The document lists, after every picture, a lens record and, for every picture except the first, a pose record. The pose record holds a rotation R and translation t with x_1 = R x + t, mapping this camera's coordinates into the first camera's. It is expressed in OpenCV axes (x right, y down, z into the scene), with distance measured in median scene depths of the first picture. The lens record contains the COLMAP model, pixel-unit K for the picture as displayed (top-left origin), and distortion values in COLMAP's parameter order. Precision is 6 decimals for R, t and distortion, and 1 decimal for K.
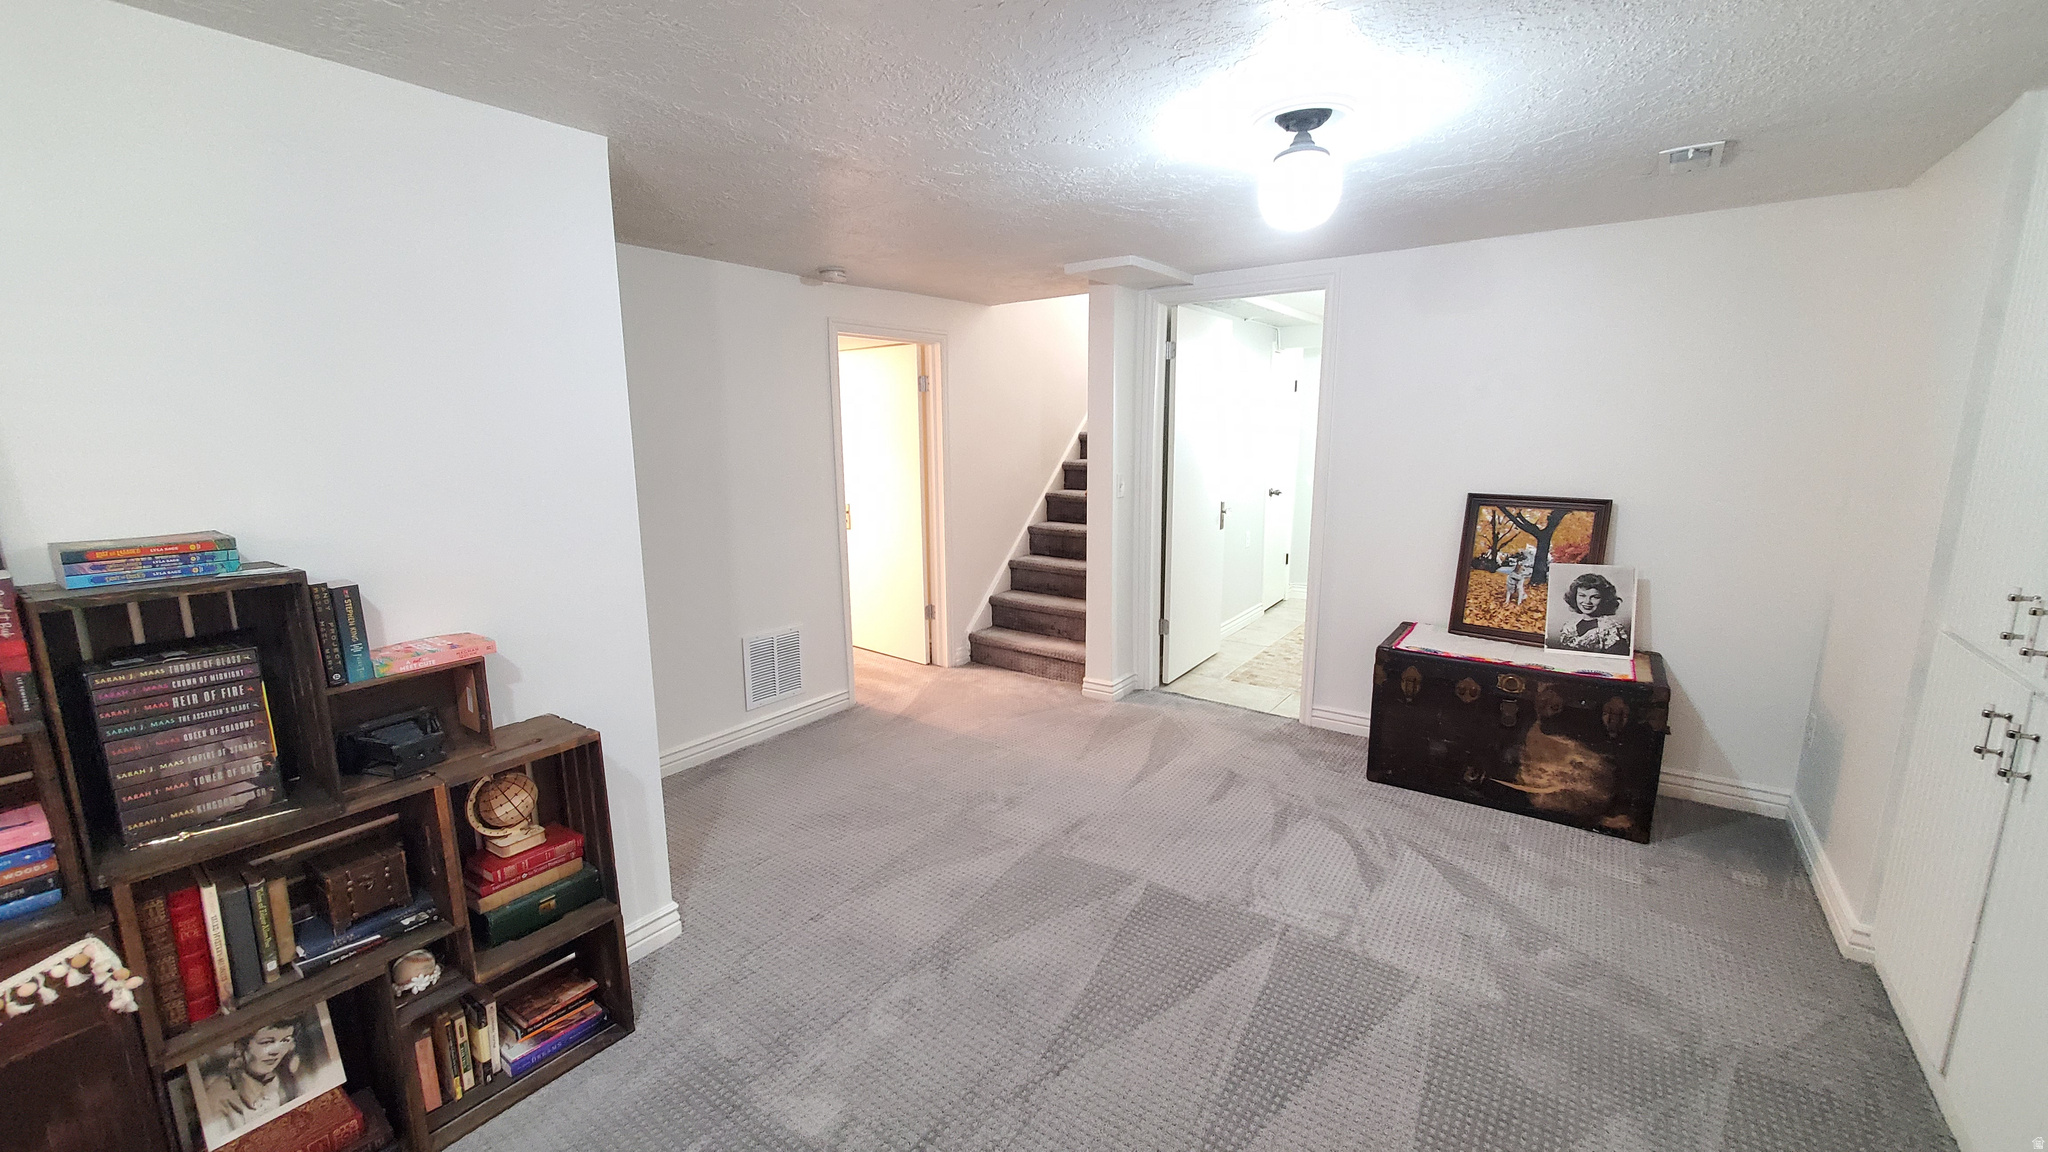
lens RADIAL K [[813.6, 0, 1024.0], [0, 813.6, 576.0], [0, 0, 1]] dist [-0.001607, 0.000090]
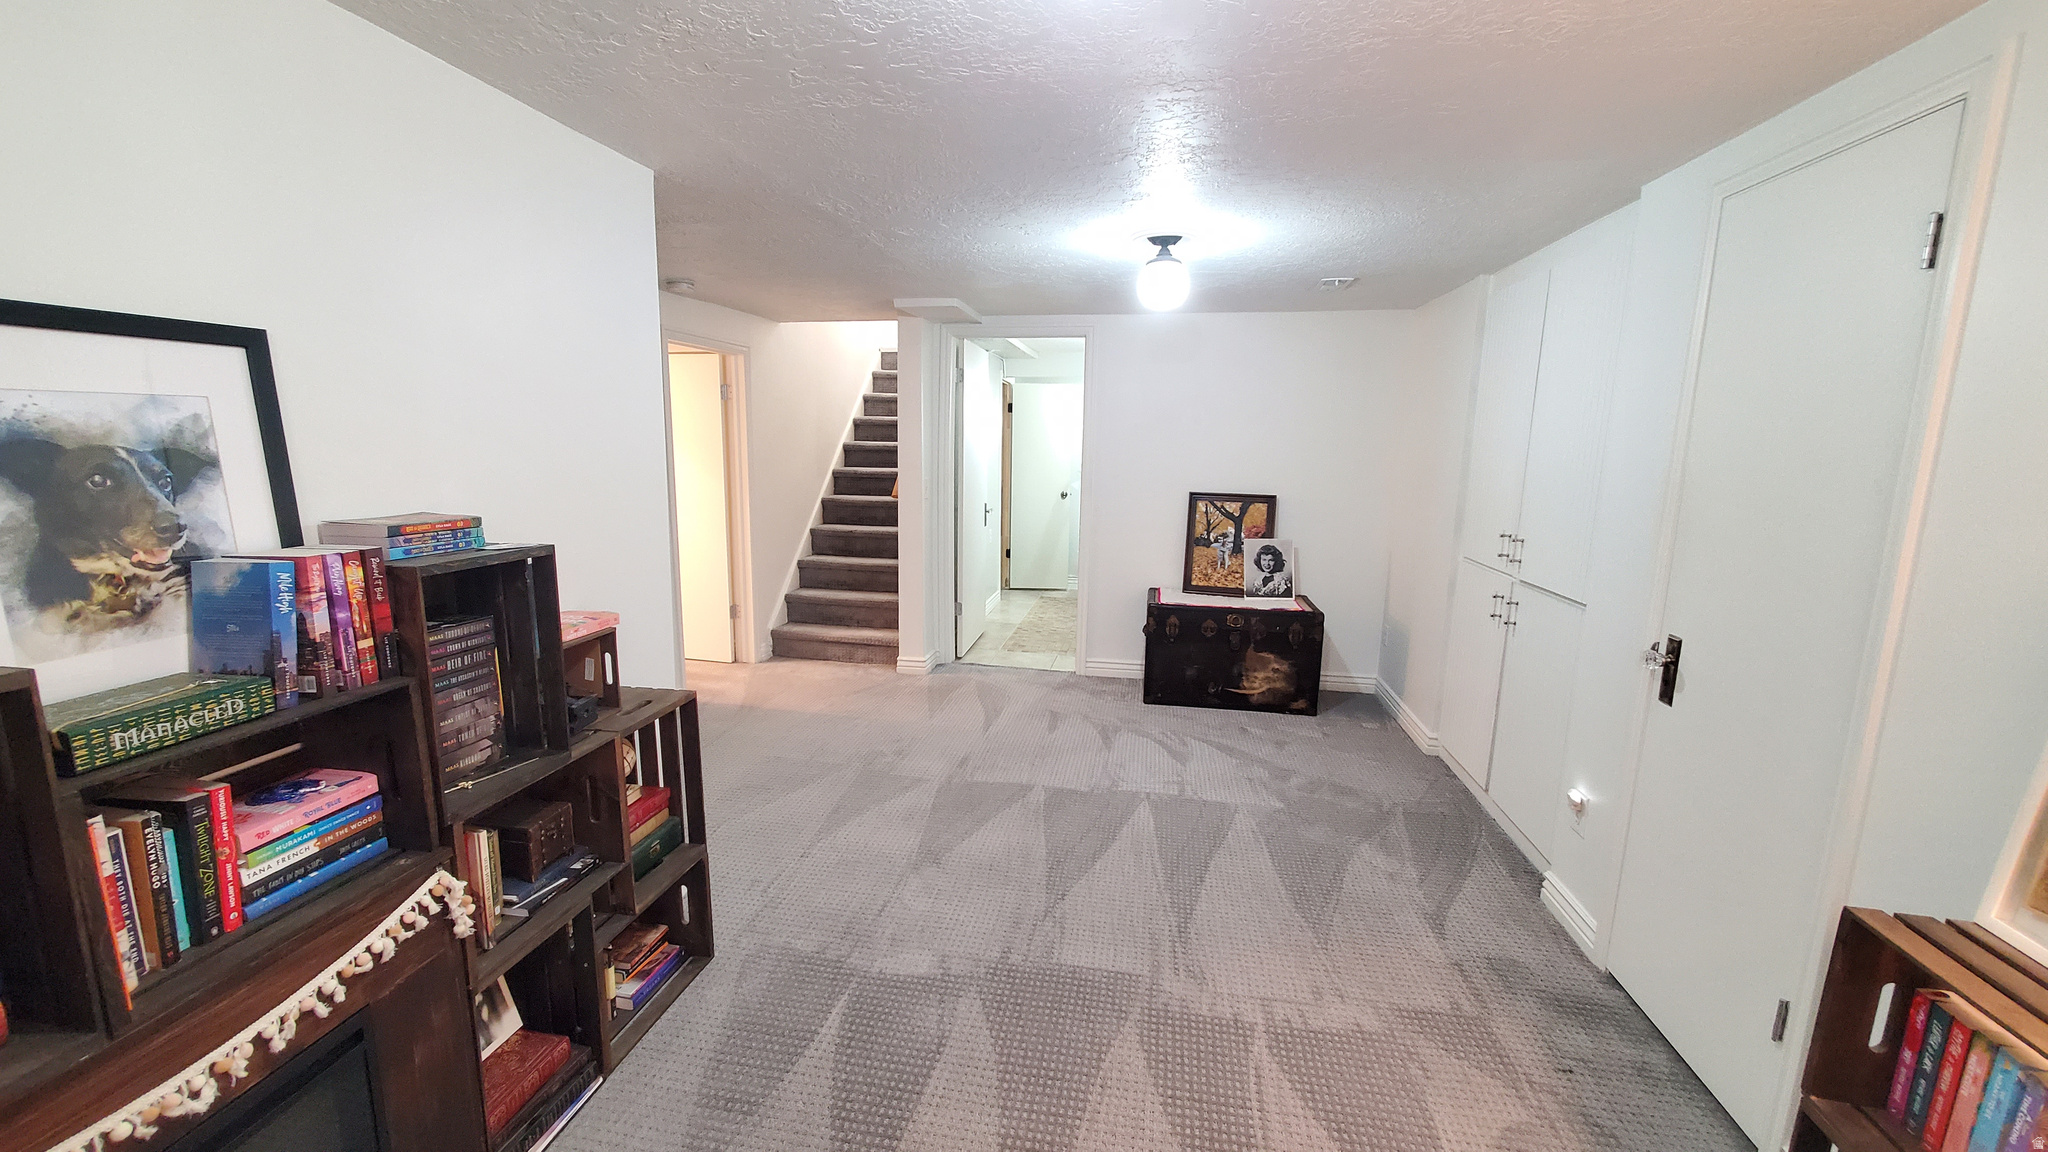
lens RADIAL K [[813.6, 0, 1024.0], [0, 813.6, 576.0], [0, 0, 1]] dist [-0.001607, 0.000090]
pose [[0.898887, -0.047602, 0.435587, -0.361633], [0.054810, 0.998489, -0.003990, 0.036248], [-0.434738, 0.027461, 0.900138, -0.146721]]
